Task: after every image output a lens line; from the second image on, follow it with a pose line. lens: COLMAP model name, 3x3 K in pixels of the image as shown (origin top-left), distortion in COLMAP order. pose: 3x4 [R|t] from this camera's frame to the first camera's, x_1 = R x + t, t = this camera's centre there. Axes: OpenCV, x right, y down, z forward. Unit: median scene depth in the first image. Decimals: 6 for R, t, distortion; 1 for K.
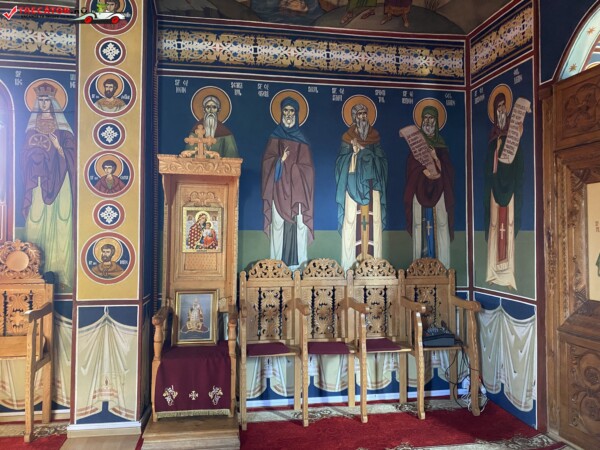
lens RADIAL K [[451.3, 0, 297.9], [0, 451.3, 226.2], [0, 0, 1]] dist [0.056317, -0.062308]
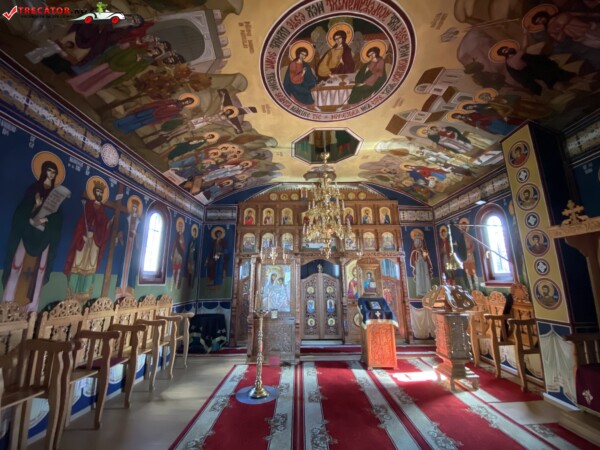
lens RADIAL K [[242.7, 0, 300.3], [0, 242.7, 226.0], [0, 0, 1]] dist [0.025243, -0.022460]
pose [[-0.172093, -0.213484, -0.961670, 0.627566], [0.021339, 0.975197, -0.220306, 0.005782], [0.984850, -0.058434, -0.163269, 0.278617]]
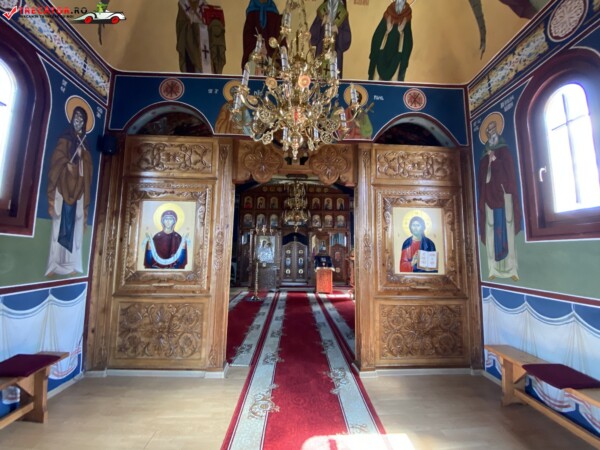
lens RADIAL K [[242.7, 0, 300.3], [0, 242.7, 226.0], [0, 0, 1]] dist [0.025243, -0.022460]
pose [[-0.144630, -0.103298, -0.984079, 1.434451], [0.003851, 0.994470, -0.104955, 0.063230], [0.989478, -0.018969, -0.143432, 0.539609]]
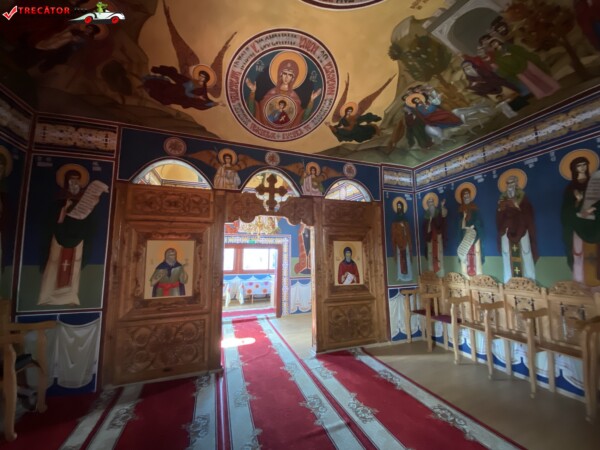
lens RADIAL K [[242.7, 0, 300.3], [0, 242.7, 226.0], [0, 0, 1]] dist [0.025243, -0.022460]
pose [[-0.159585, 0.110619, 0.980967, -0.469989], [-0.009529, 0.993483, -0.113581, -0.034490], [-0.987138, -0.027474, -0.157491, 0.451473]]
